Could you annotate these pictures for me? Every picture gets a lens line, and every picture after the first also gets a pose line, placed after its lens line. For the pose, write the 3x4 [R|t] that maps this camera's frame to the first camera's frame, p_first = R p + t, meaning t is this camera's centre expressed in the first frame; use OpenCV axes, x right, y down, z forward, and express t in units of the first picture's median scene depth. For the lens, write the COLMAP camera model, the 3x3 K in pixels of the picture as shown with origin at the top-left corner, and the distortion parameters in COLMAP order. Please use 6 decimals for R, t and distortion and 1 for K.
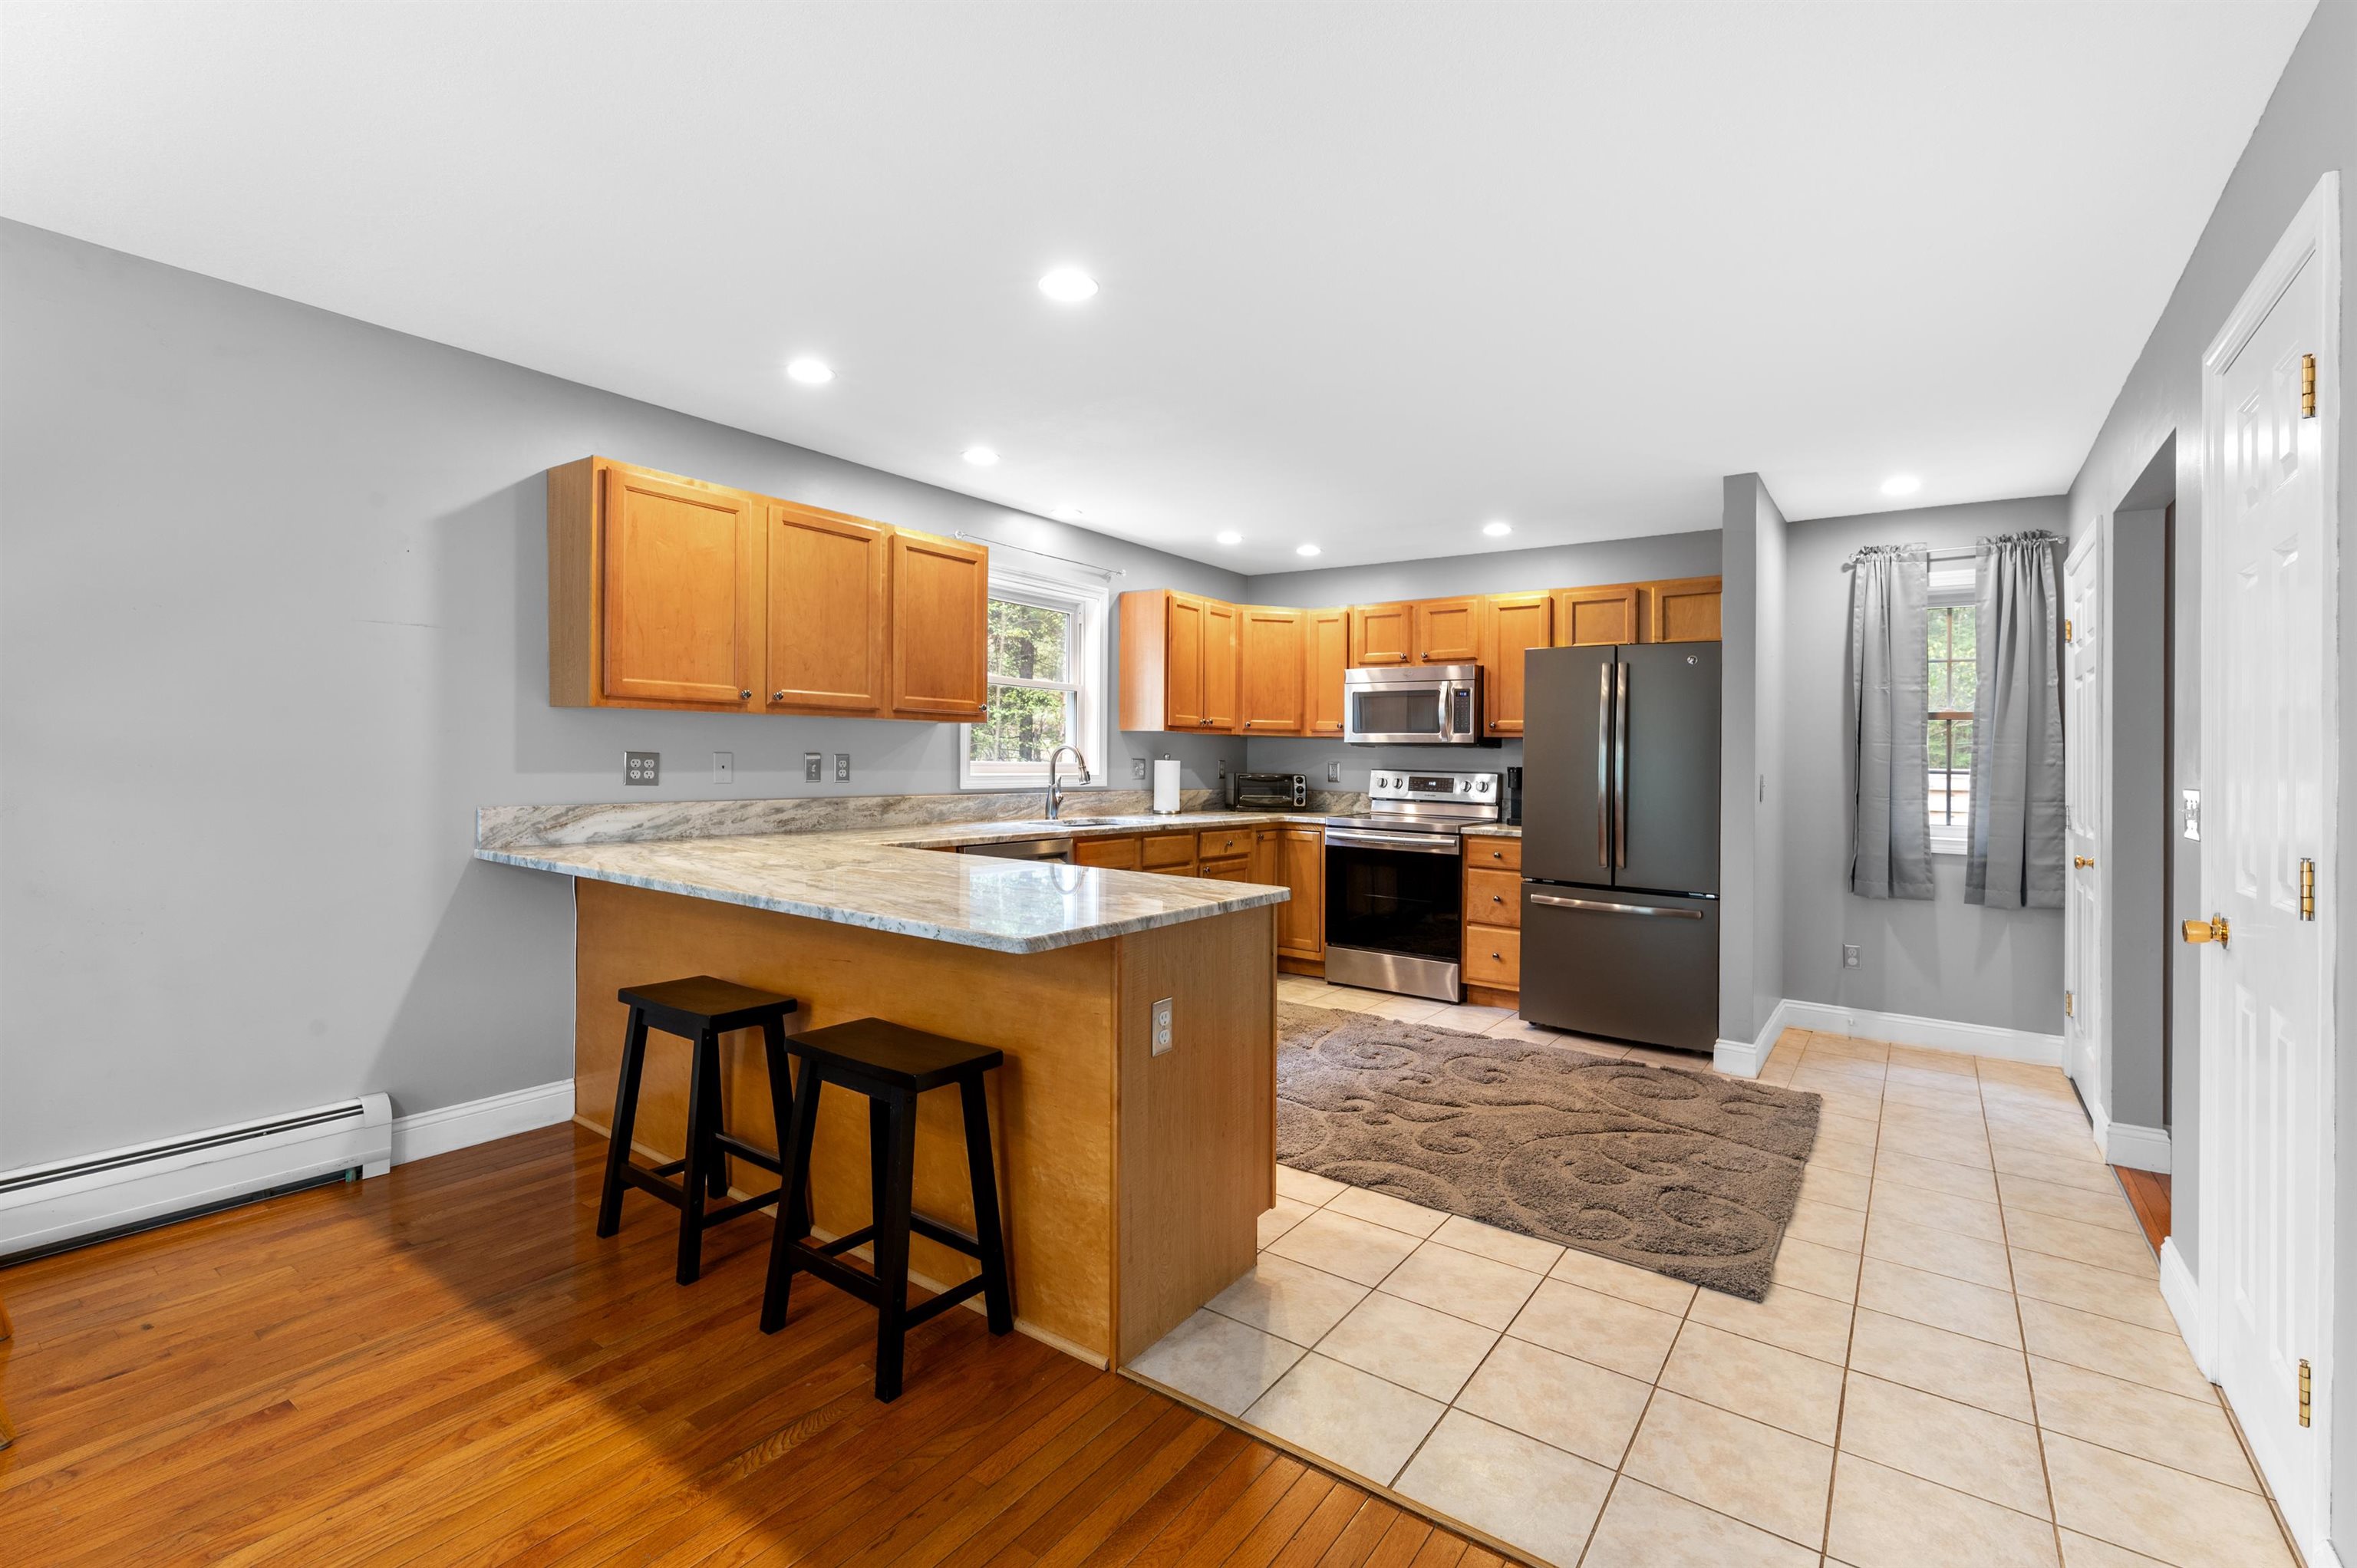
lens RADIAL K [[1030.4, 0, 1209.5], [0, 1030.4, 746.8], [0, 0, 1]] dist [-0.000765, -0.000140]
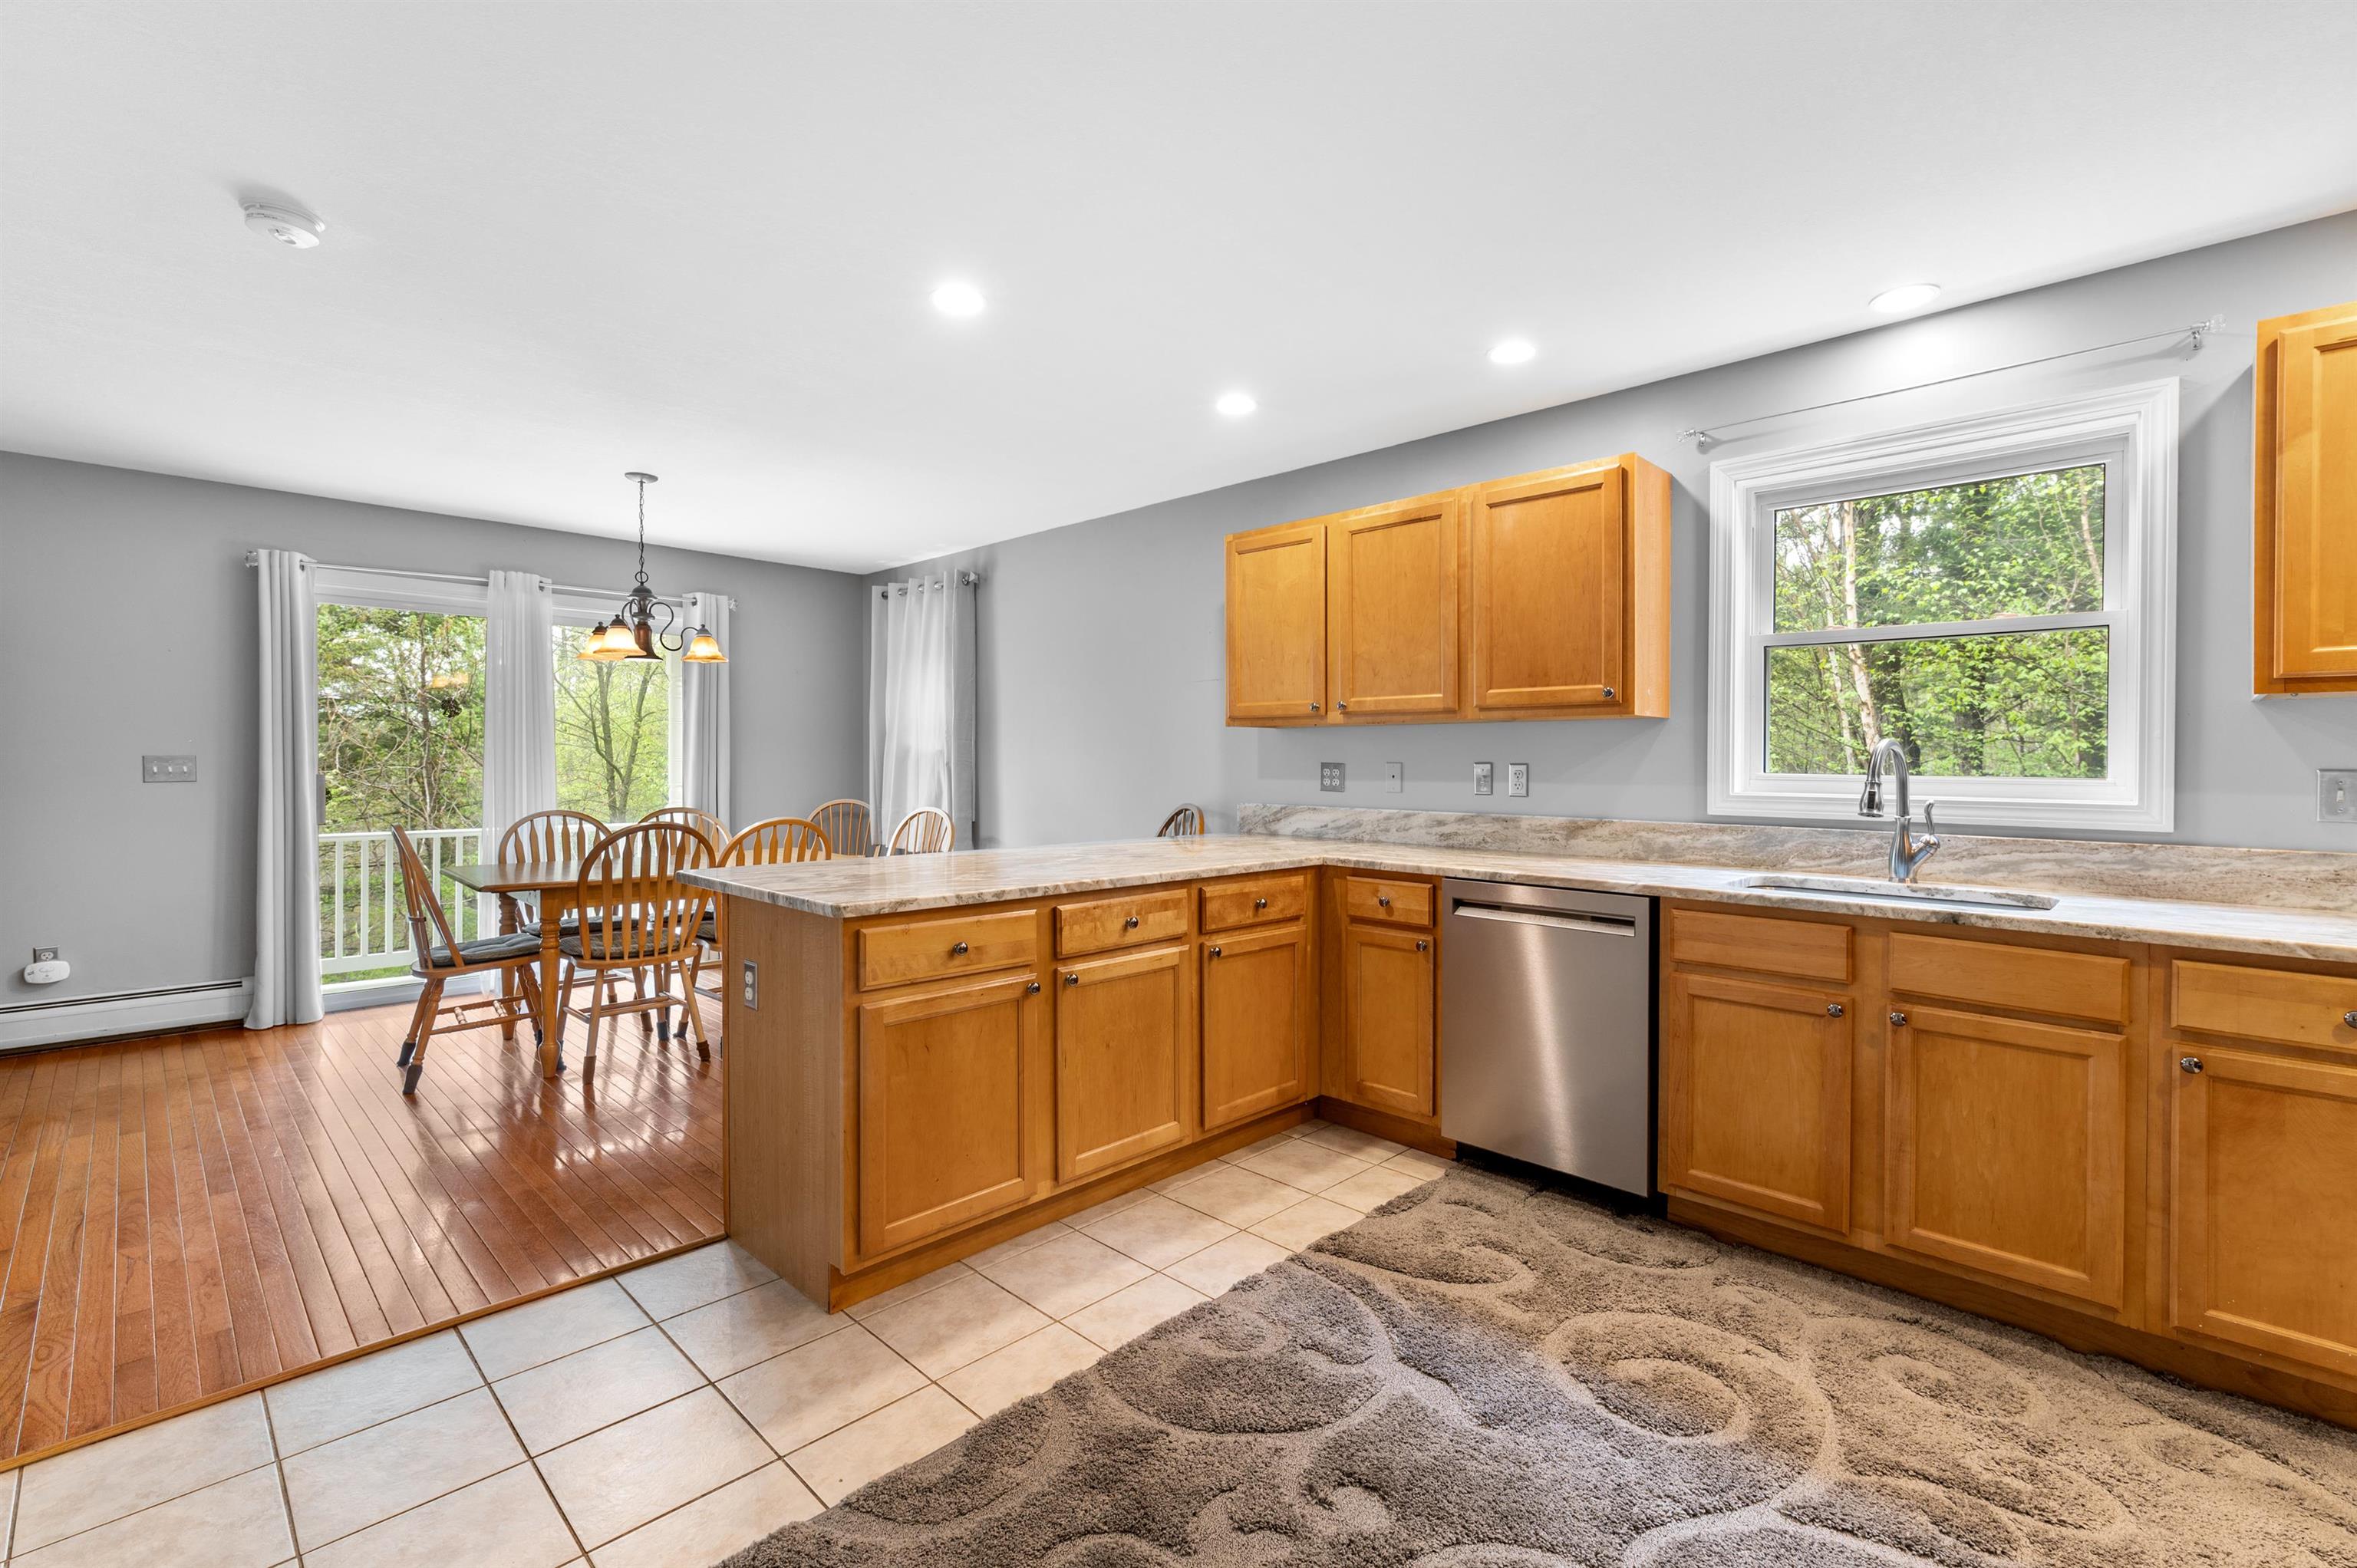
lens RADIAL K [[1038.9, 0, 1175.8], [0, 1038.9, 753.4], [0, 0, 1]] dist [0.001643, -0.000117]
pose [[-0.175614, -0.027795, -0.984067, 0.465834], [-0.001383, 0.999607, -0.027987, 0.020170], [0.984458, -0.003554, -0.175584, 0.756427]]
